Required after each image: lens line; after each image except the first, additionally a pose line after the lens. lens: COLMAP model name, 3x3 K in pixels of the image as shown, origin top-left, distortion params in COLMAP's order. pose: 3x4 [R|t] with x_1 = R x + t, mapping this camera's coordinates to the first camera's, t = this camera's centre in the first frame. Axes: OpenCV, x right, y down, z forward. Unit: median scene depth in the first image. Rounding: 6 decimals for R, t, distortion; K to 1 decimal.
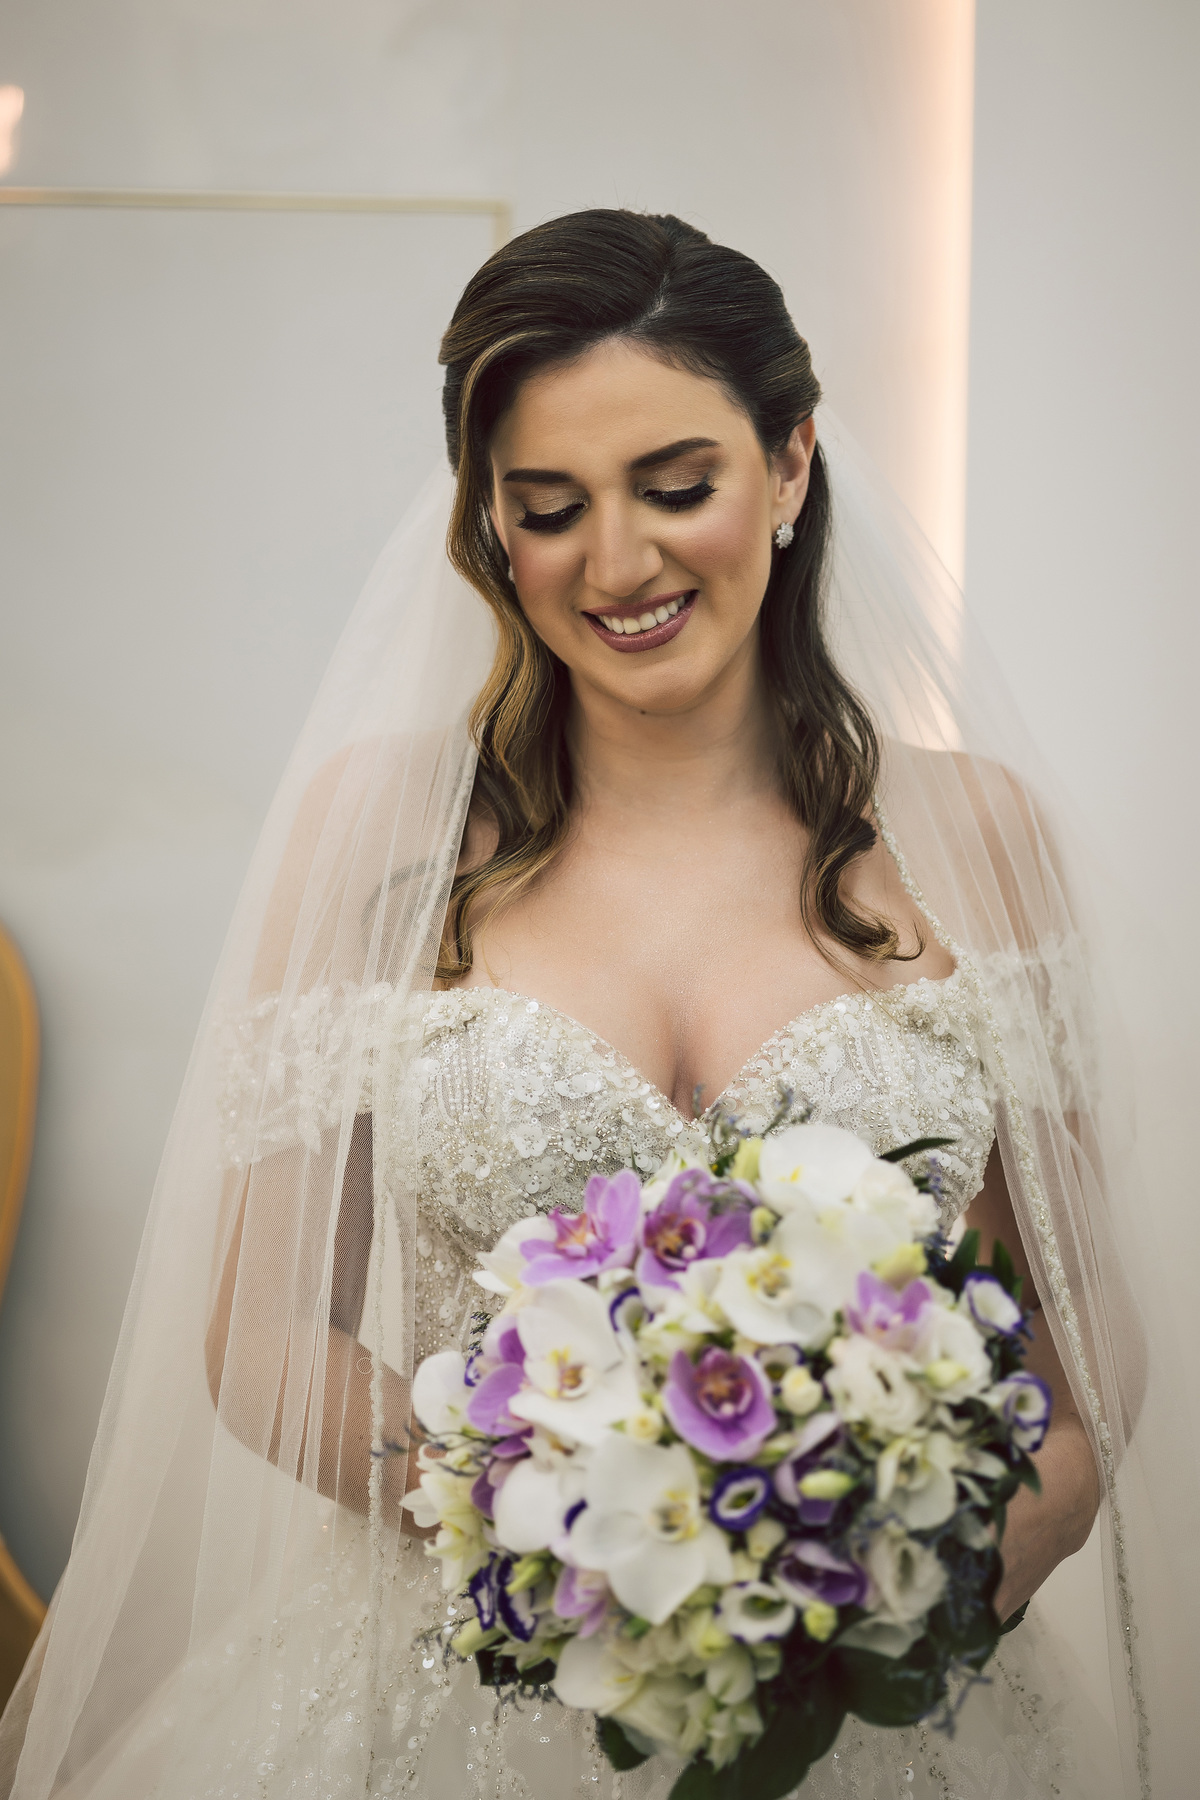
lens RADIAL K [[4387.6, 0, 599.6], [0, 4387.6, 900.4], [0, 0, 1]] dist [-0.036776, 0.000000]
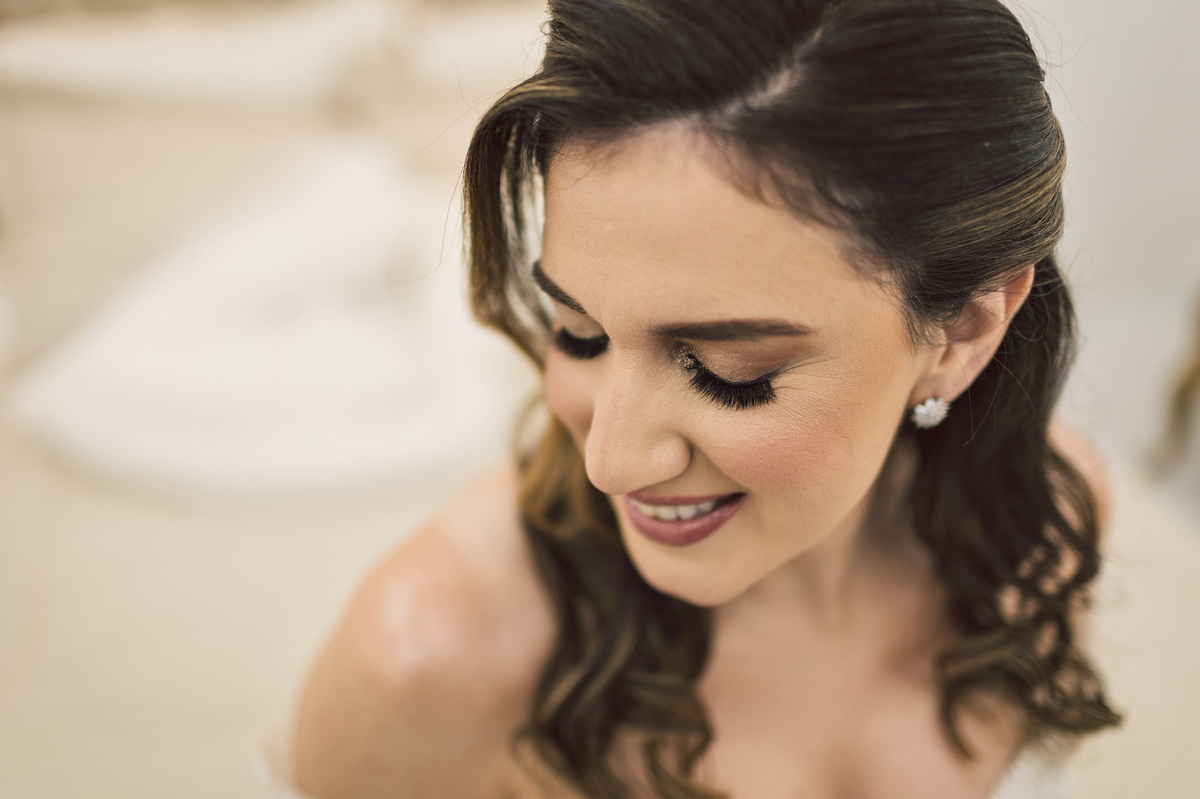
lens RADIAL K [[1169.4, 0, 610.8], [0, 1169.4, 395.2], [0, 0, 1]] dist [-0.095859, 0.000000]
pose [[0.873631, 0.354011, -0.333834, 0.060184], [-0.211273, 0.893997, 0.395137, -0.154082], [0.438329, -0.274674, 0.855817, 0.843042]]
